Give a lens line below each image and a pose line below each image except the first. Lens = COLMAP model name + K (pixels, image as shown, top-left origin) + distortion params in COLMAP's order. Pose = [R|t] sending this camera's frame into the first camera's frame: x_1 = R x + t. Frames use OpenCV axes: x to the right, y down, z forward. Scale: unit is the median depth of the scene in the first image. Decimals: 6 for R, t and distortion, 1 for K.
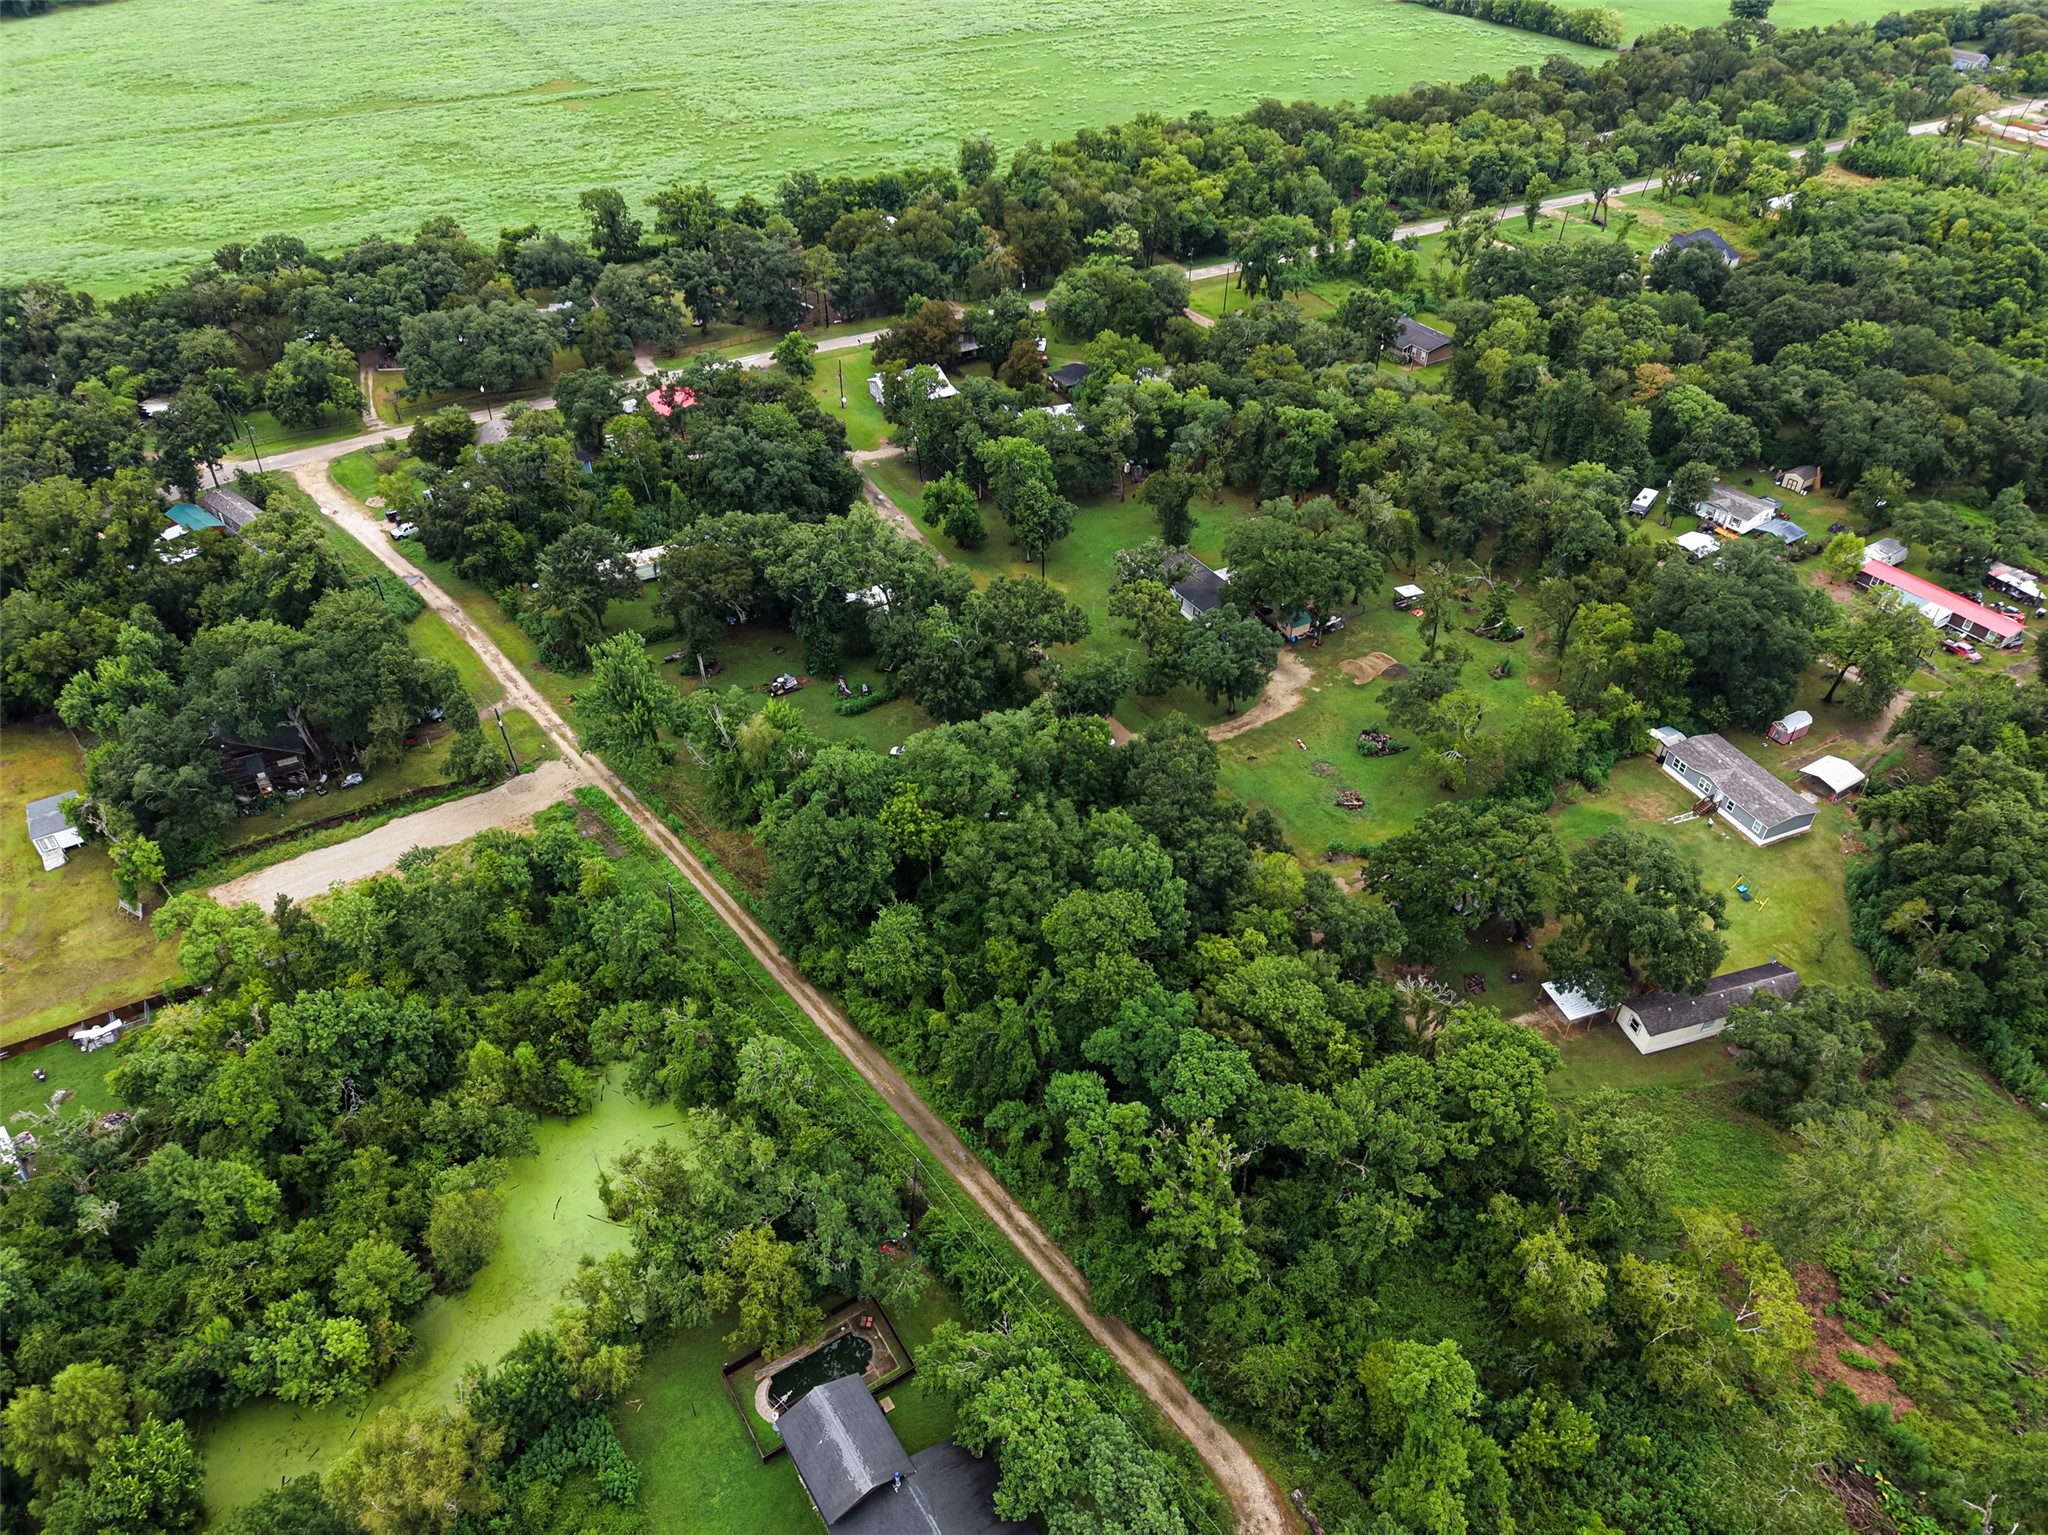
lens RADIAL K [[1374.4, 0, 1024.0], [0, 1374.4, 767.5], [0, 0, 1]] dist [0.018840, -0.014136]
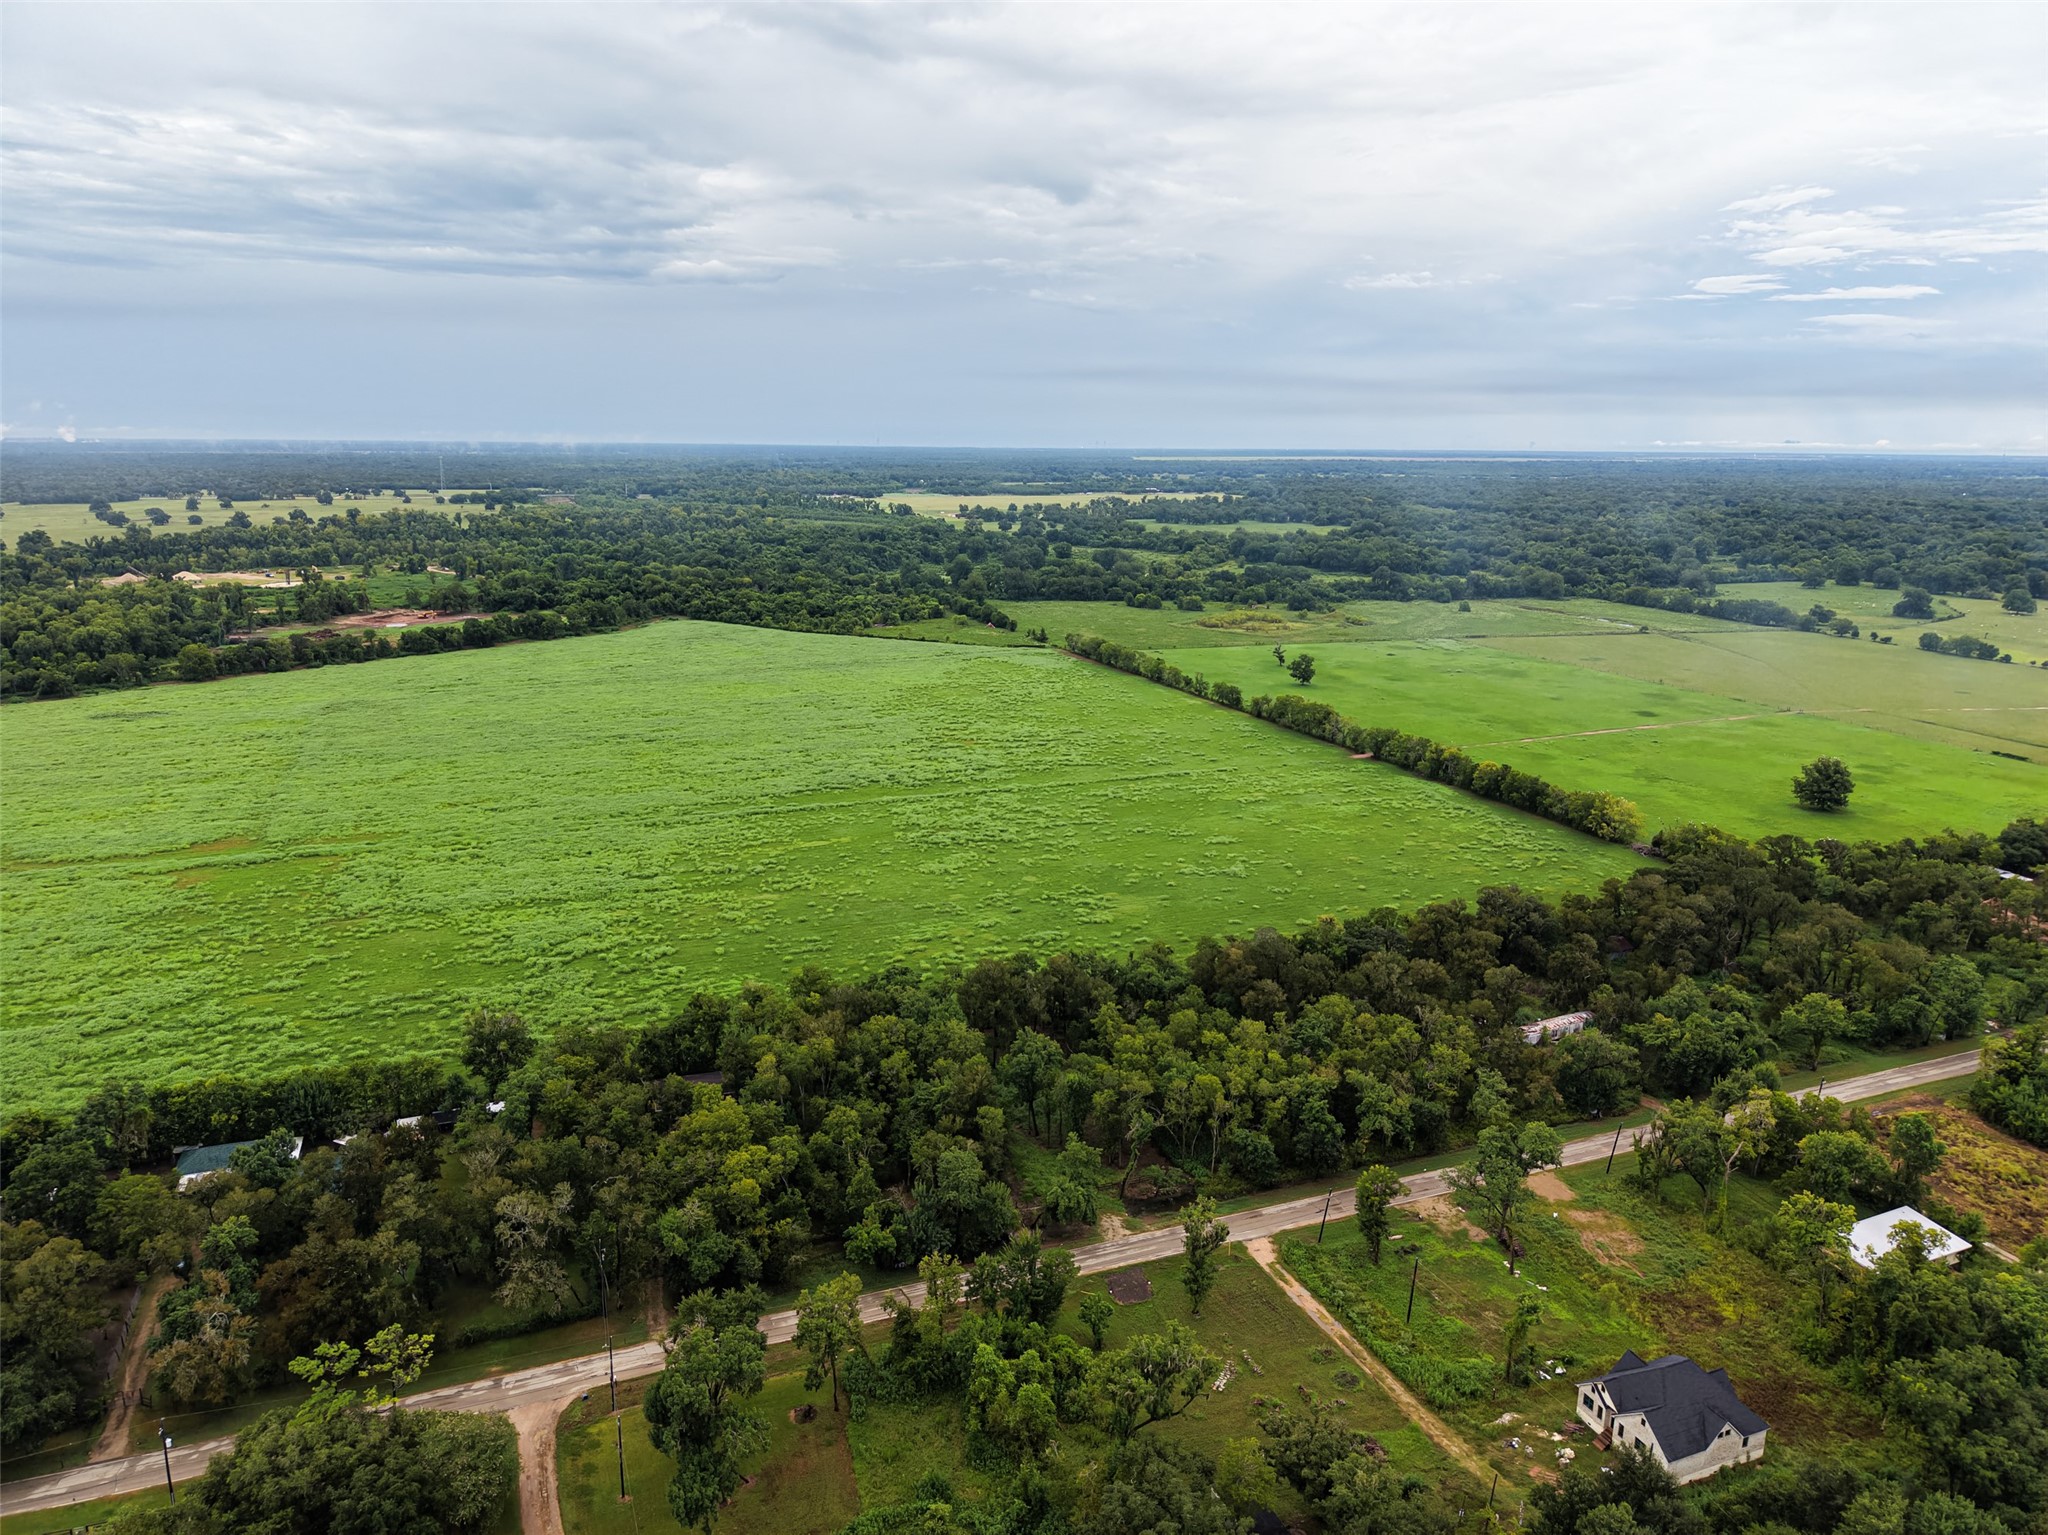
lens RADIAL K [[1368.0, 0, 1024.0], [0, 1368.0, 767.5], [0, 0, 1]] dist [0.027715, -0.017766]
pose [[0.991225, 0.036428, -0.127069, 0.528541], [-0.086329, 0.906360, -0.413592, -0.597589], [0.100104, 0.420932, 0.901552, 0.749229]]
